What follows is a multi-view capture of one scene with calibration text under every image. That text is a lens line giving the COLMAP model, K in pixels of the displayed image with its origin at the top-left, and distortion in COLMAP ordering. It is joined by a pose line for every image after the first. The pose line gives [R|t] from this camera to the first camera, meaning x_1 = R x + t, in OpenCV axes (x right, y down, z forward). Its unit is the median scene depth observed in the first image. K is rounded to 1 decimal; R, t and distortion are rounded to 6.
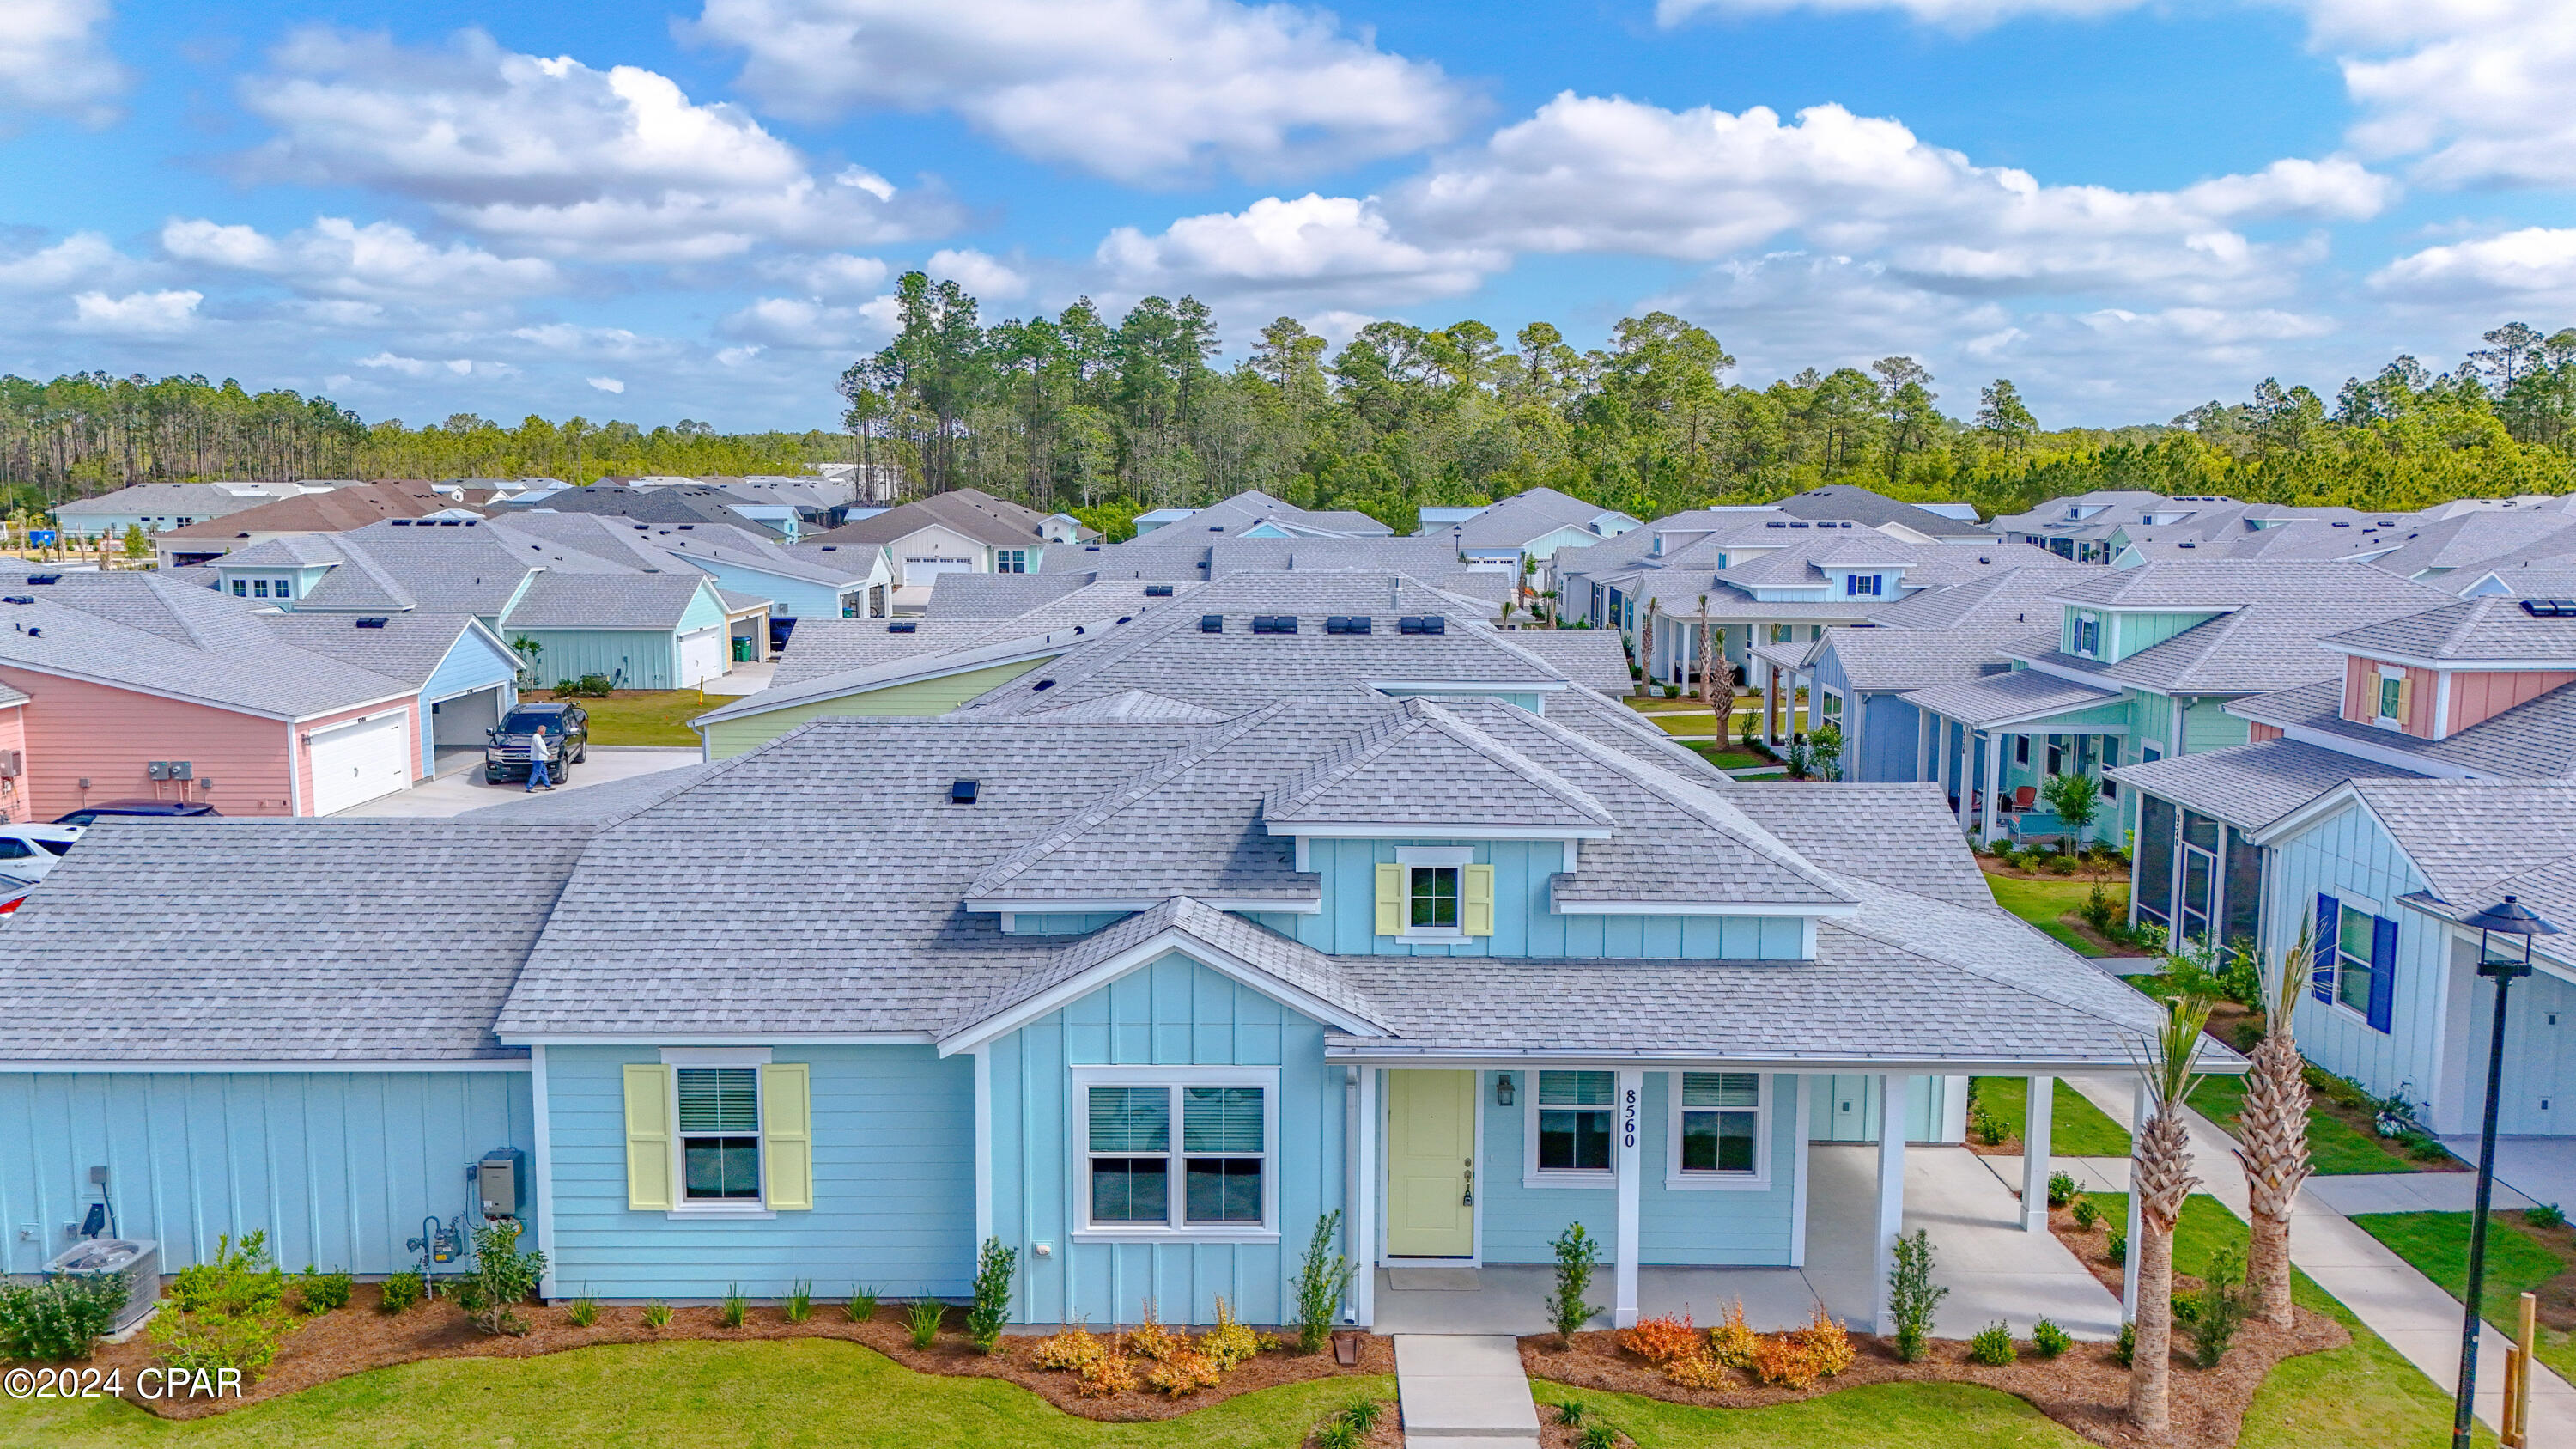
lens RADIAL K [[1891.6, 0, 1289.4], [0, 1891.6, 726.8], [0, 0, 1]] dist [0.072326, -0.056269]
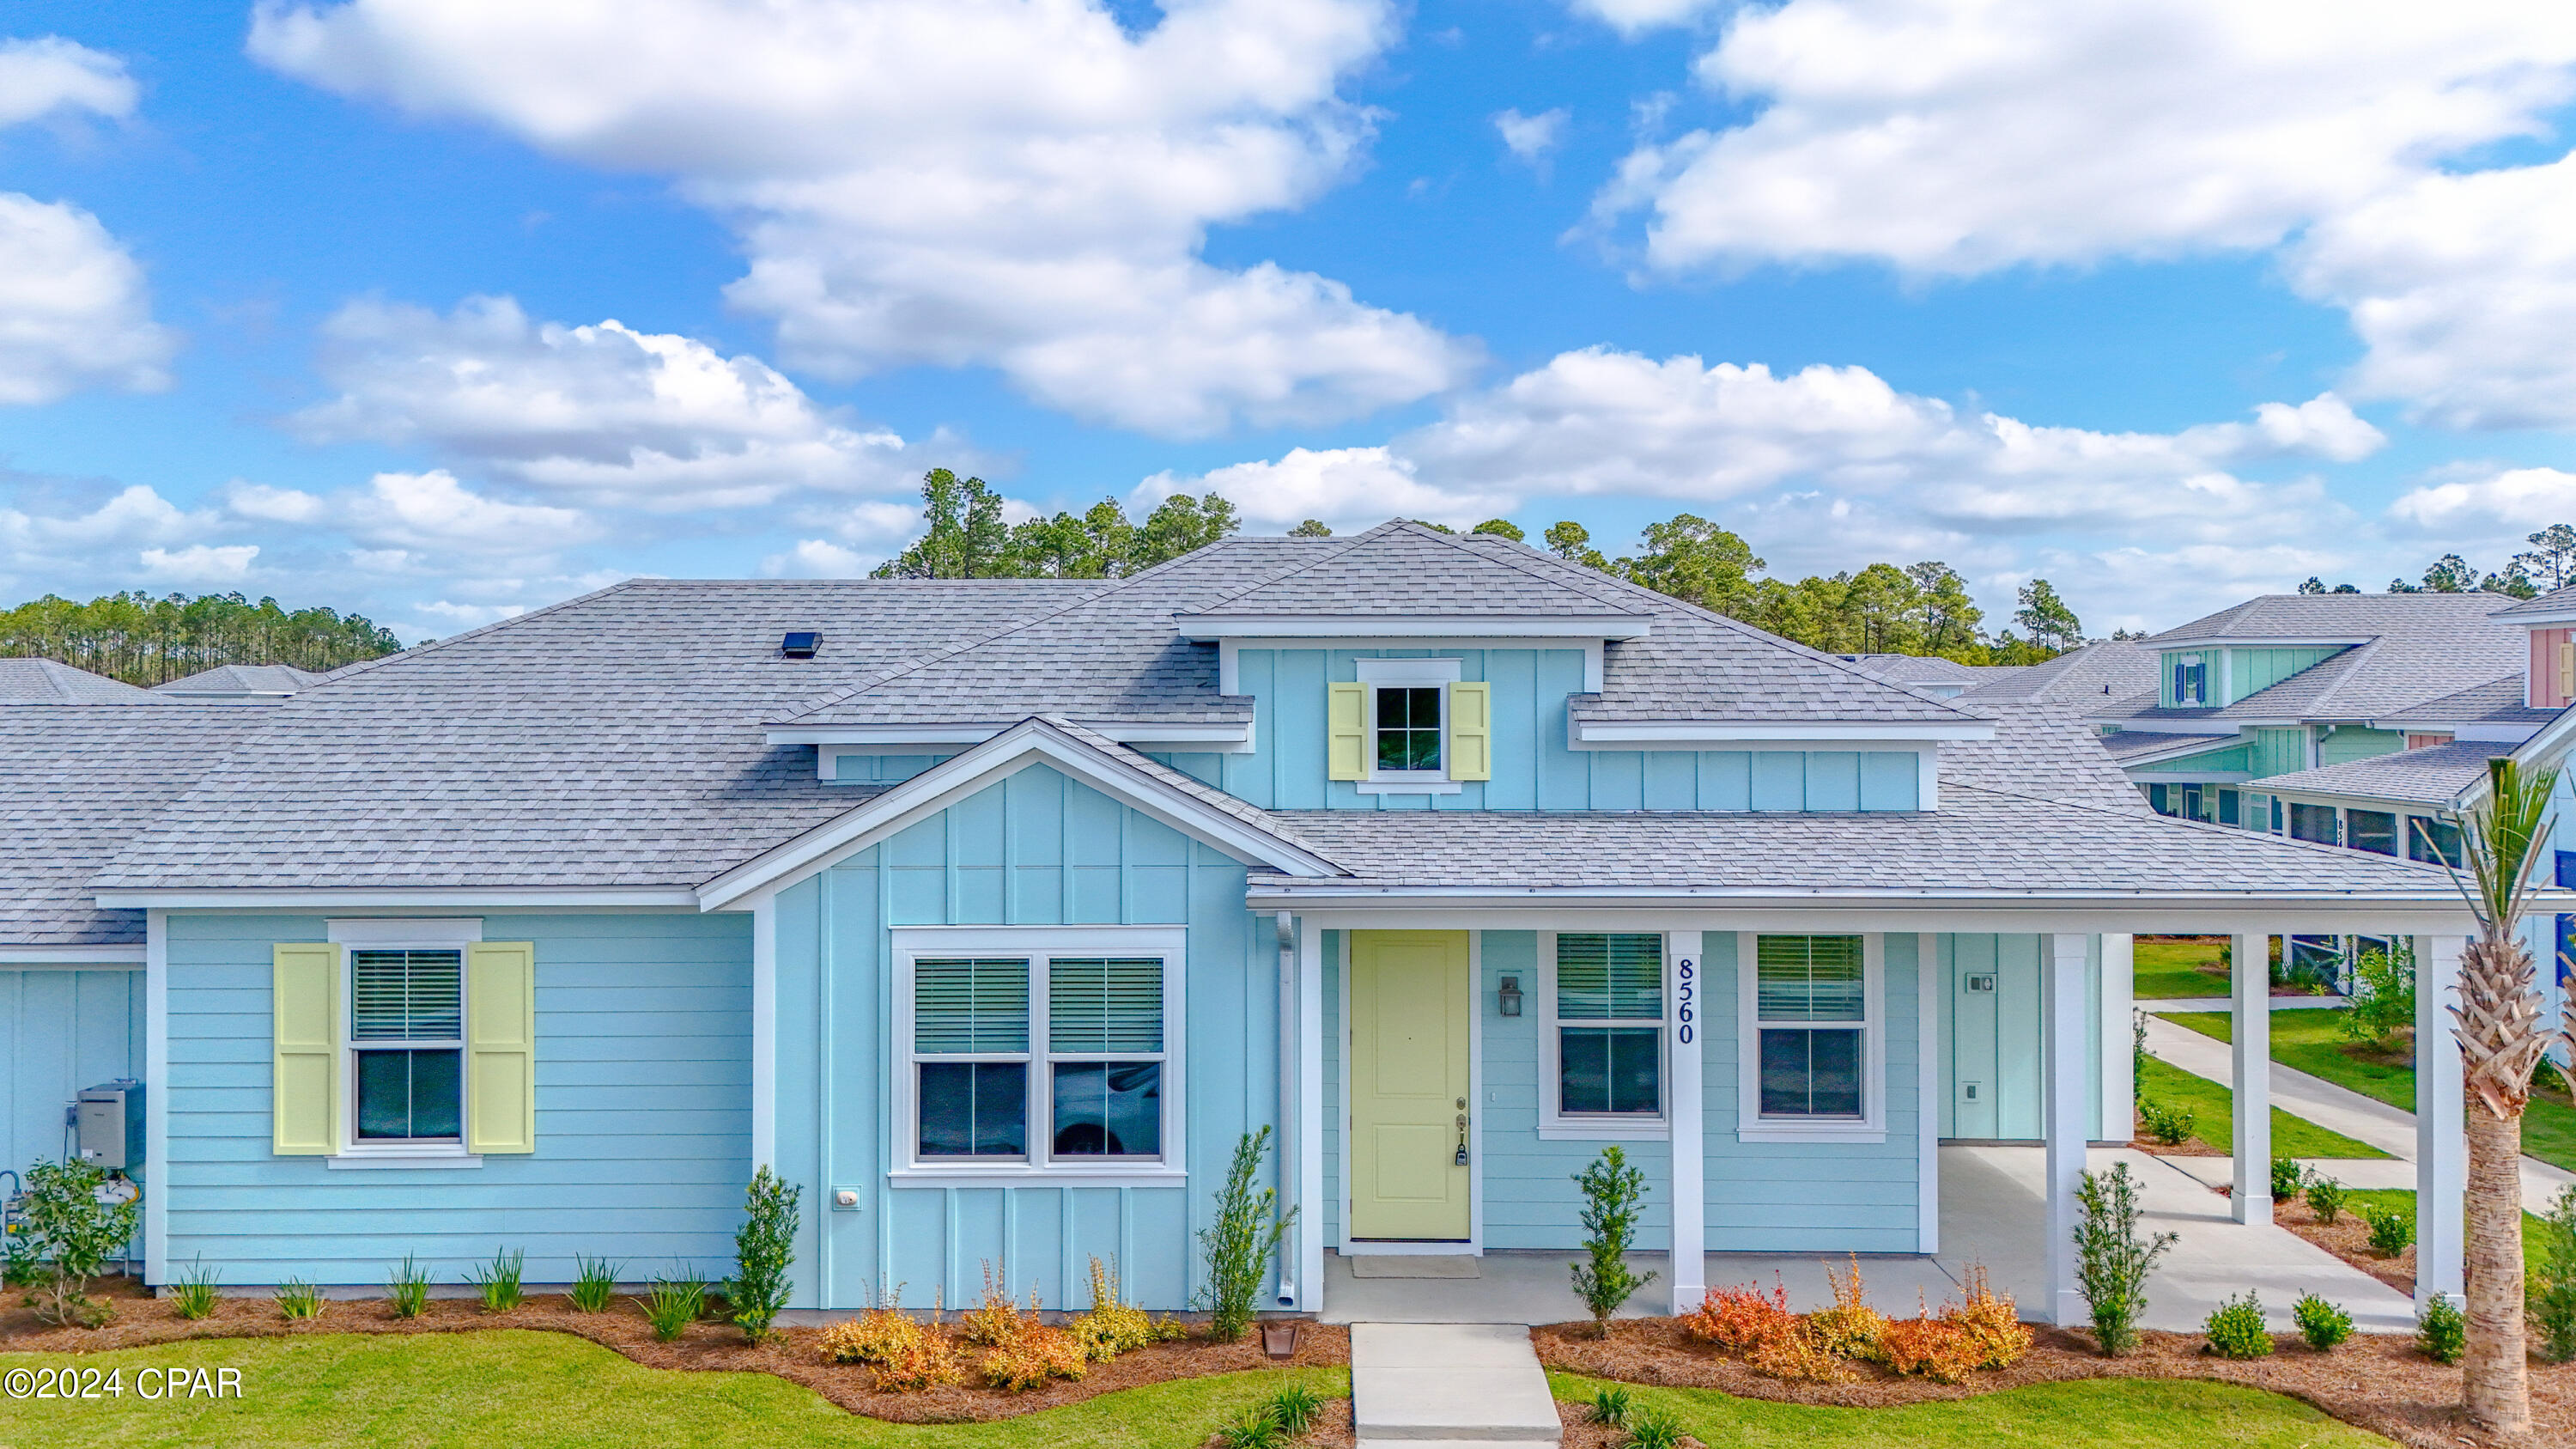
lens RADIAL K [[1891.6, 0, 1287.3], [0, 1891.6, 725.3], [0, 0, 1]] dist [0.072326, -0.056269]
pose [[0.999793, -0.005875, -0.019479, 0.044791], [0.003393, 0.992140, -0.125090, 0.184127], [0.020061, 0.124998, 0.991954, 0.278606]]
